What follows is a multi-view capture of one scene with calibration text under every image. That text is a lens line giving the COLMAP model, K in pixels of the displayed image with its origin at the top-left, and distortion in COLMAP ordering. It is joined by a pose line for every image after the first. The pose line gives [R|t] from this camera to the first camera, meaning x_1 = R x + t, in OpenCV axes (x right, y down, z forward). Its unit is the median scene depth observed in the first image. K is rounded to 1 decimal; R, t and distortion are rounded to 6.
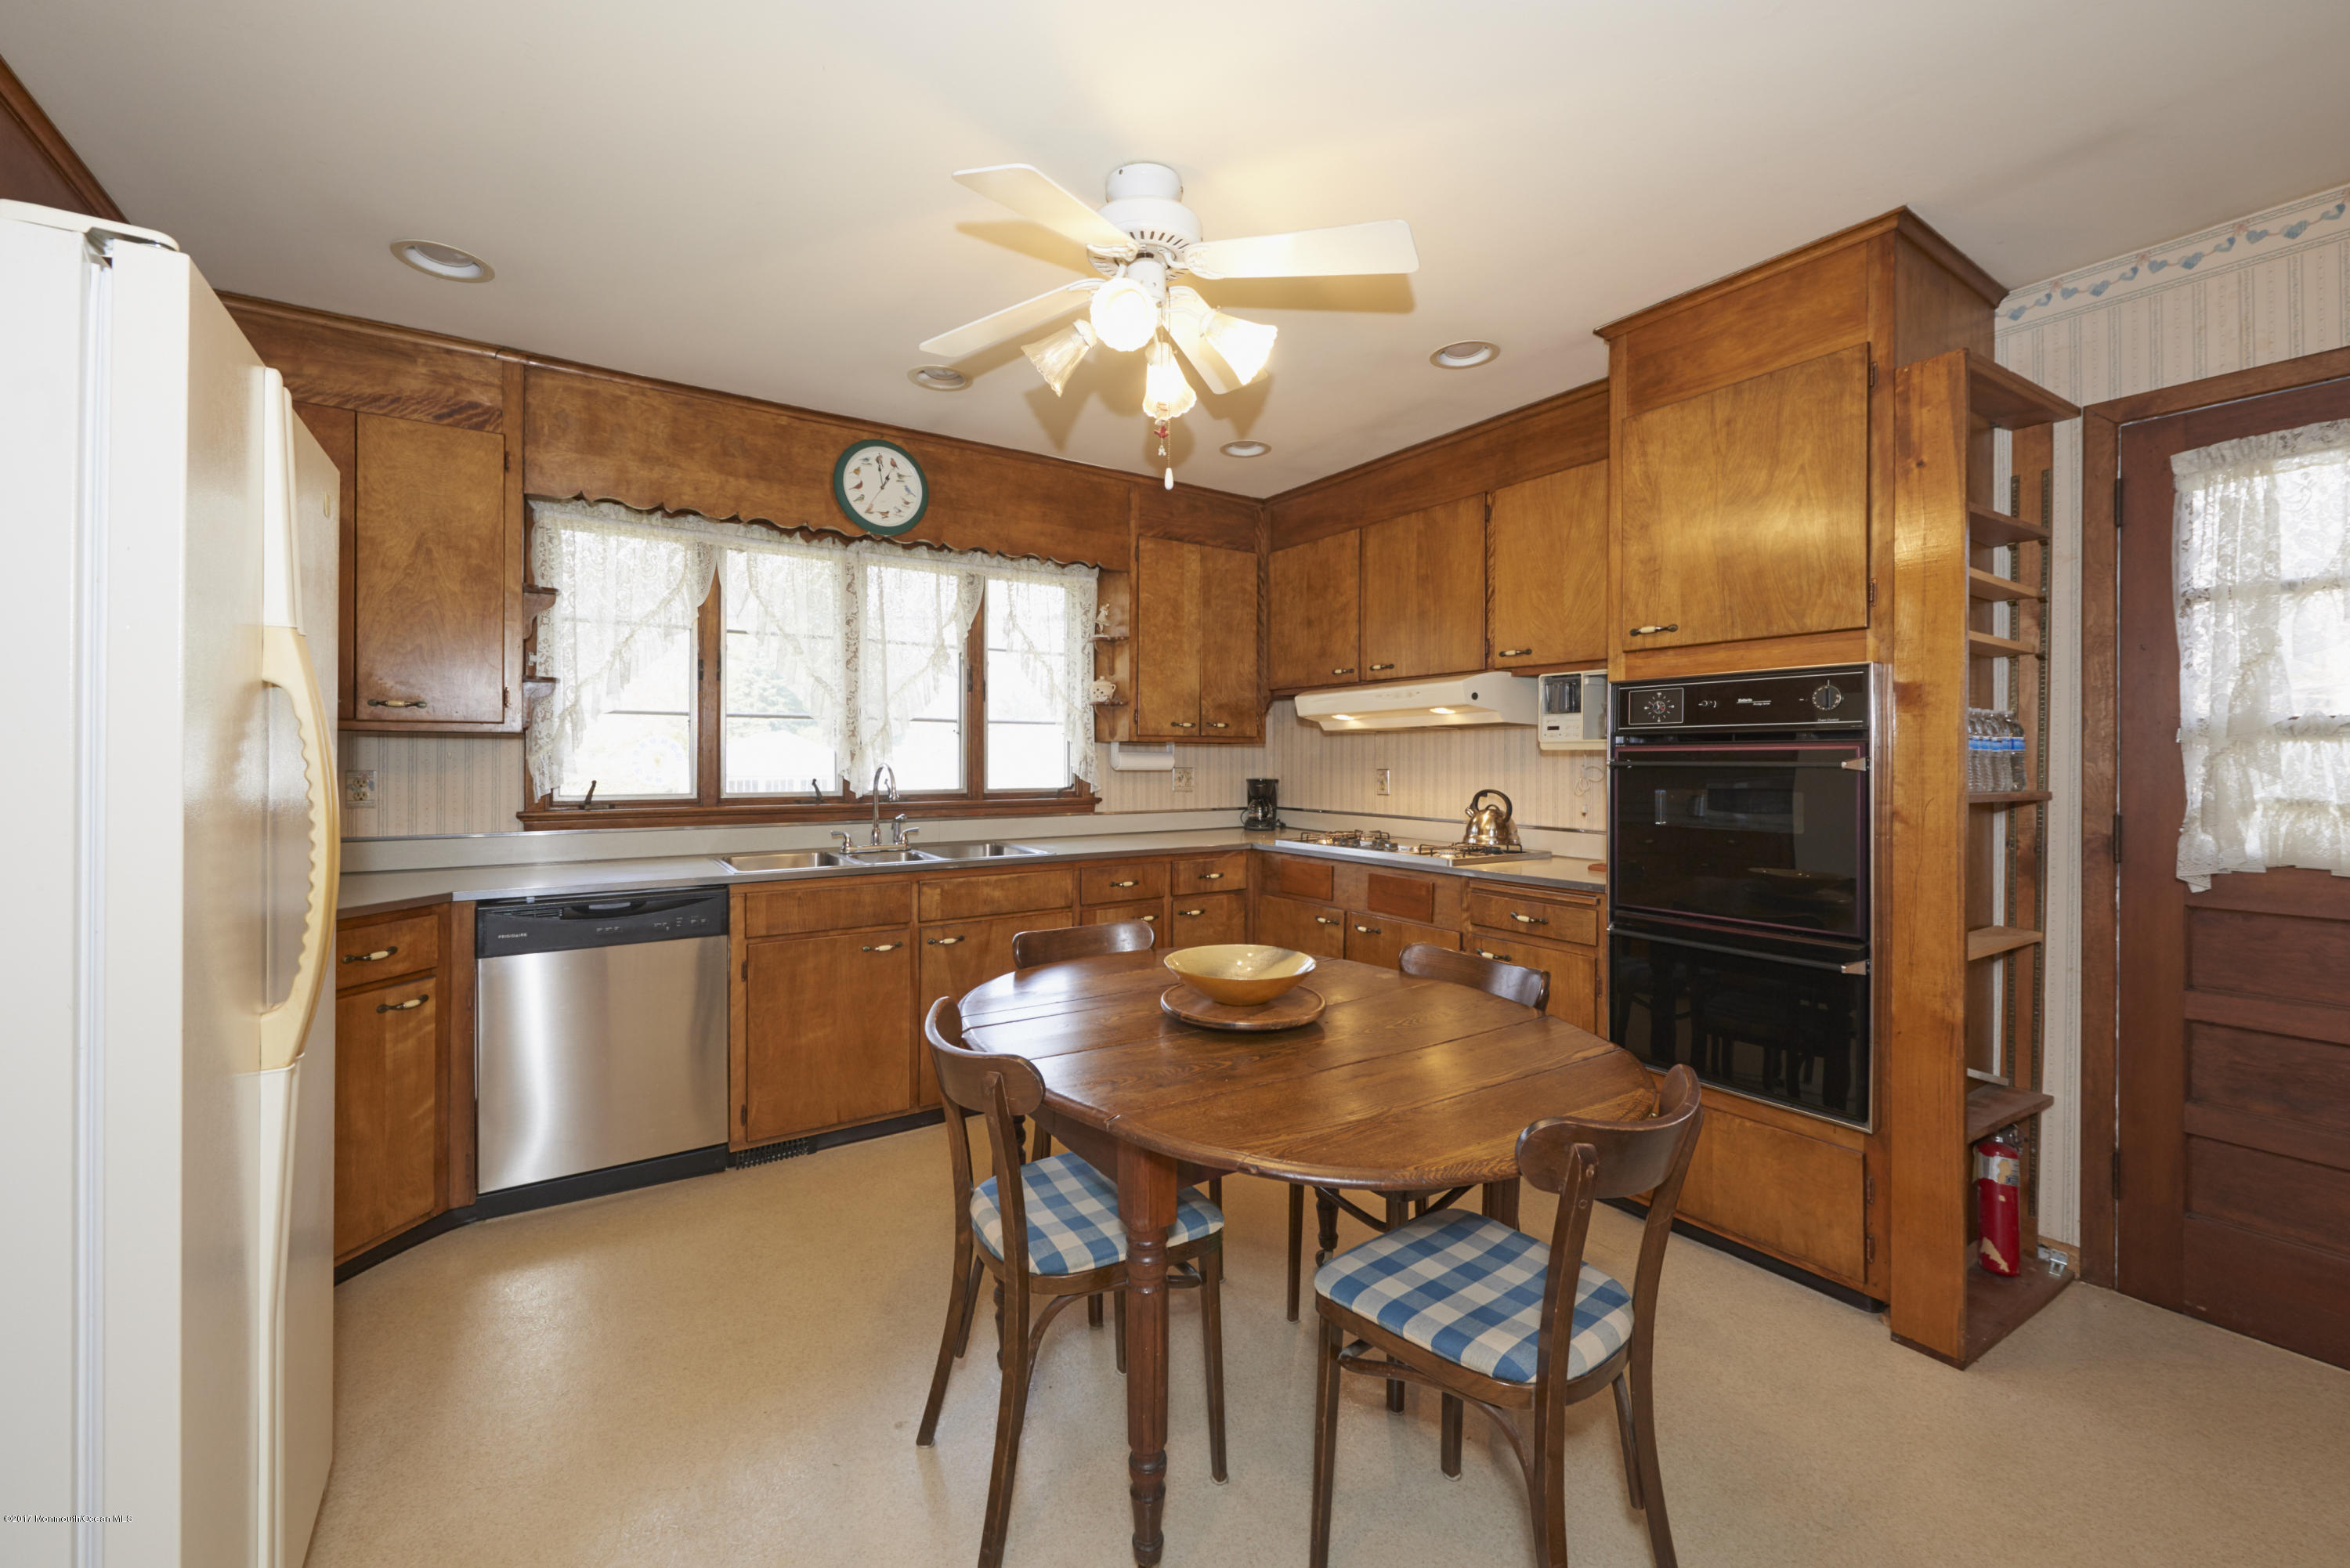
lens RADIAL K [[937.9, 0, 1175.0], [0, 937.9, 760.9], [0, 0, 1]] dist [0.000219, 0.000094]
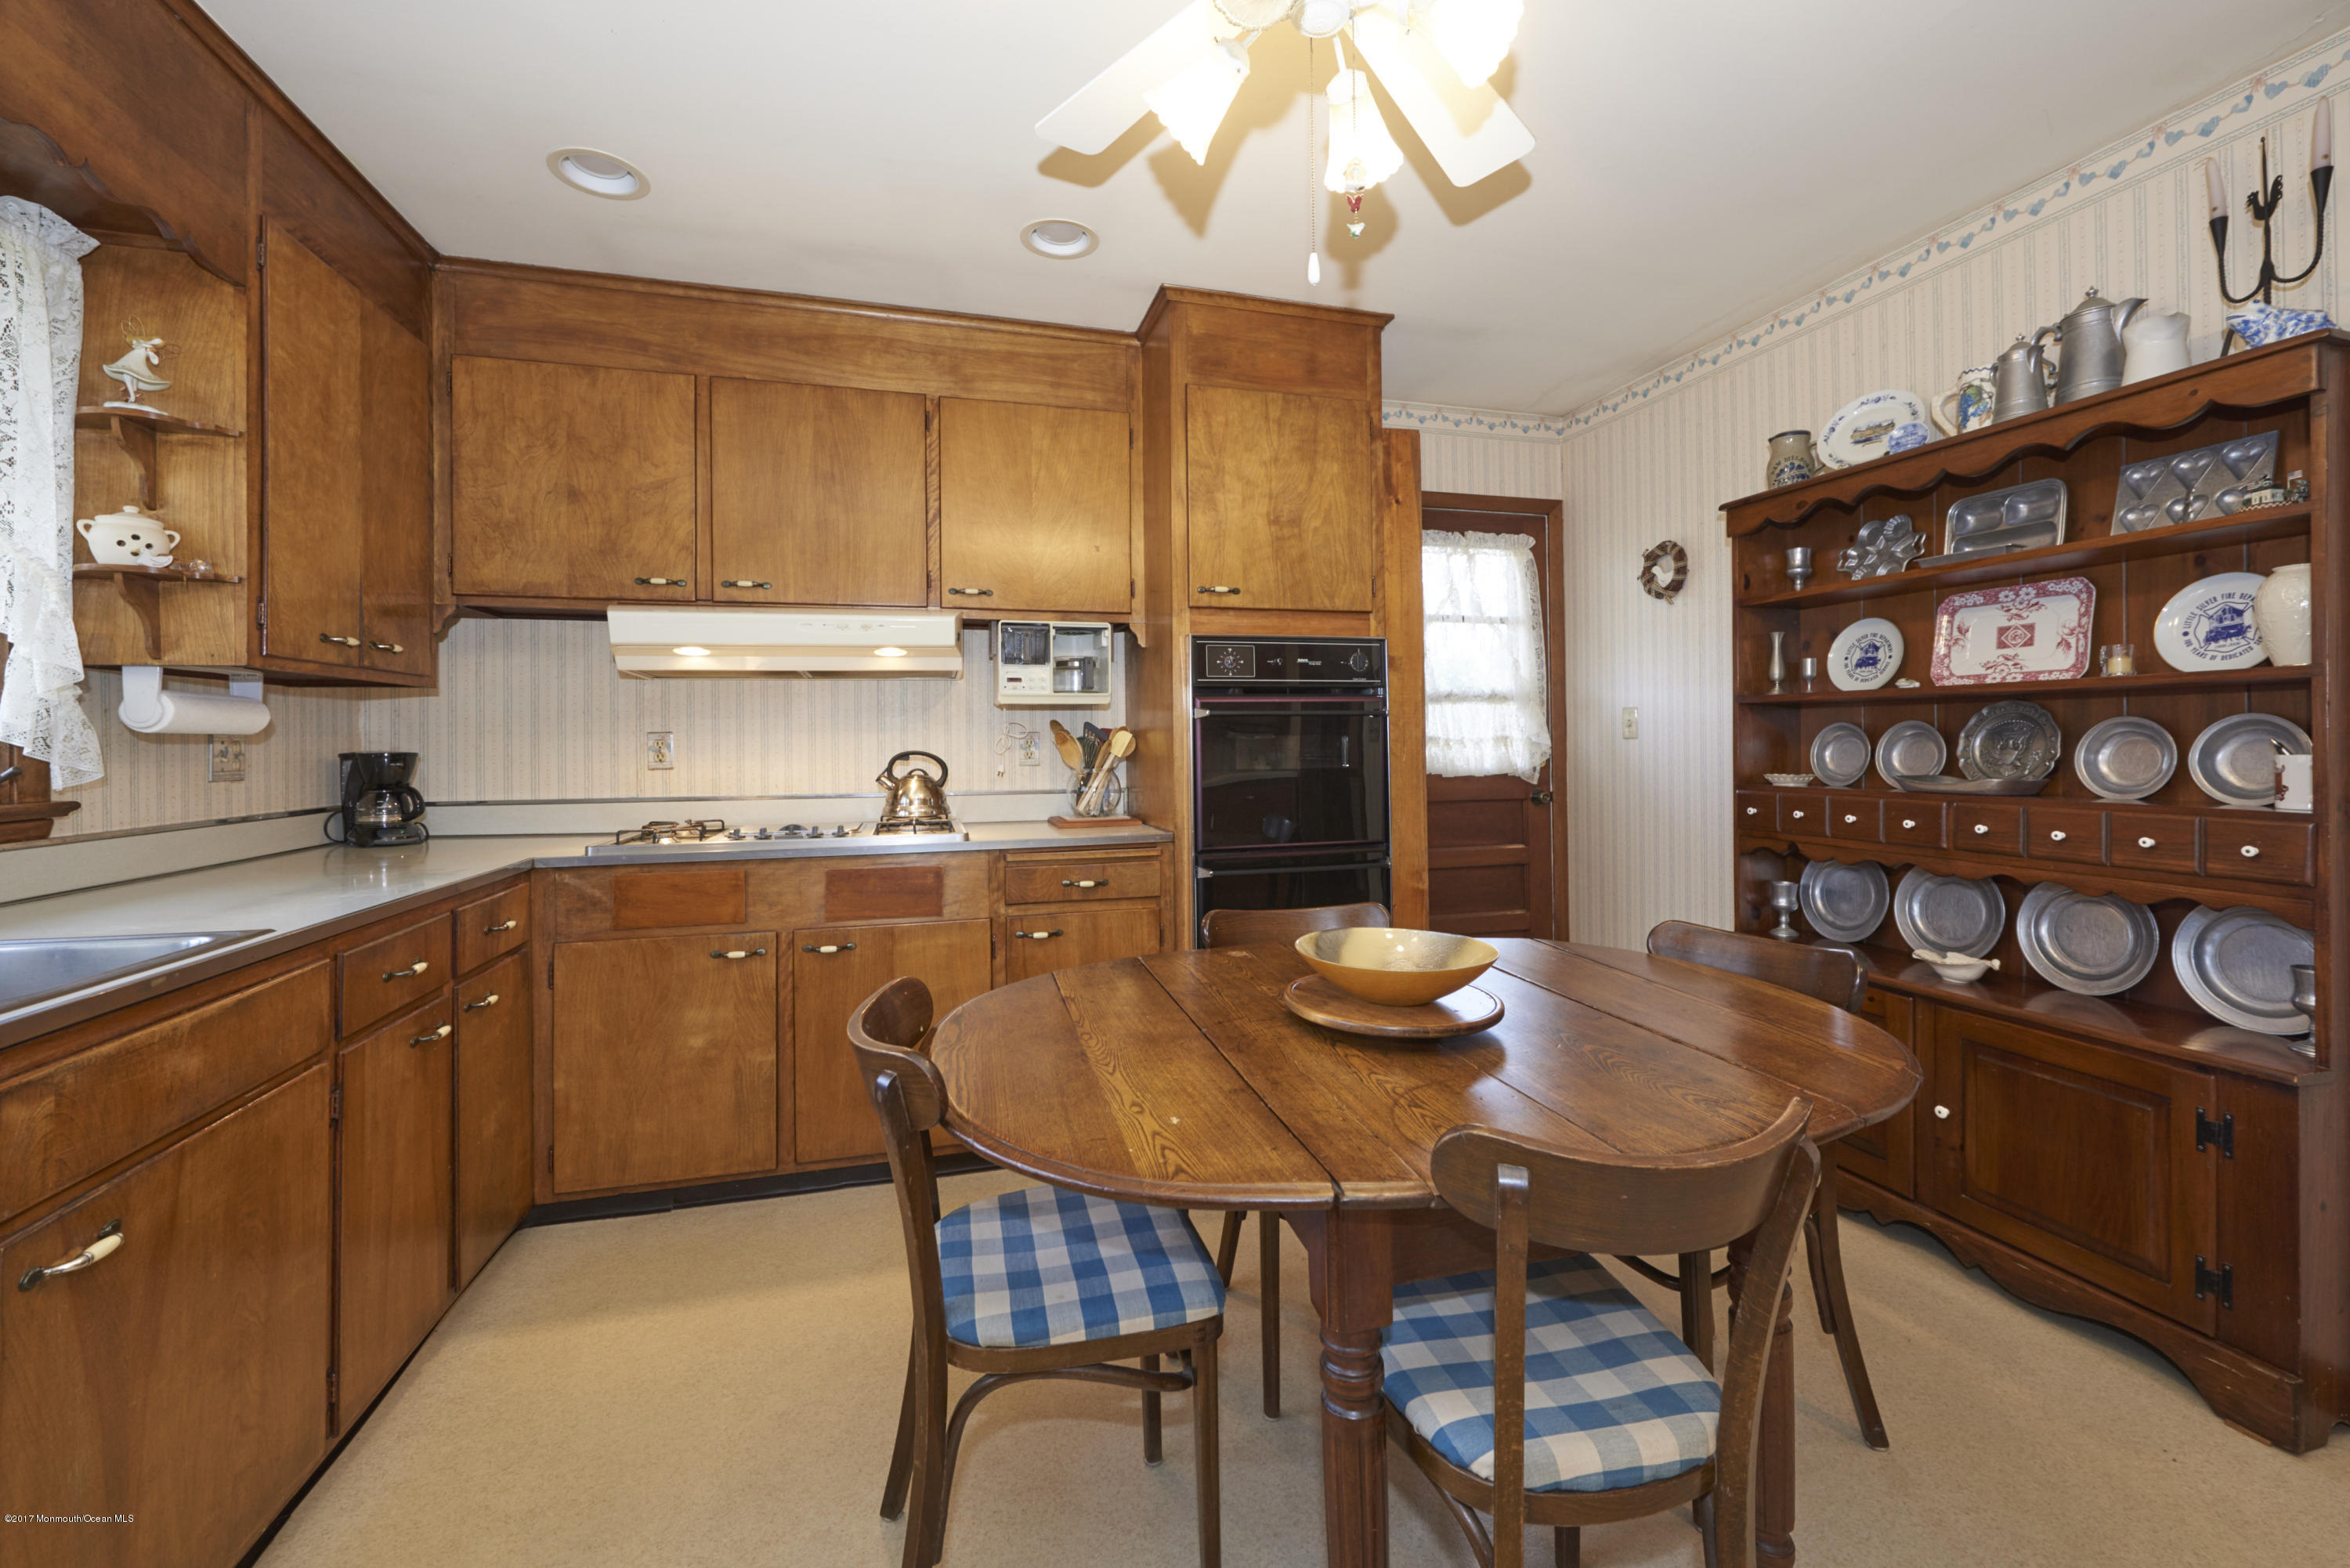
lens RADIAL K [[973.3, 0, 1186.9], [0, 973.3, 733.3], [0, 0, 1]] dist [0.001565, 0.000204]
pose [[0.298683, -0.001340, 0.954352, -0.388549], [0.012888, 0.999913, -0.002629, 0.018833], [-0.954265, 0.013085, 0.298674, 0.474559]]
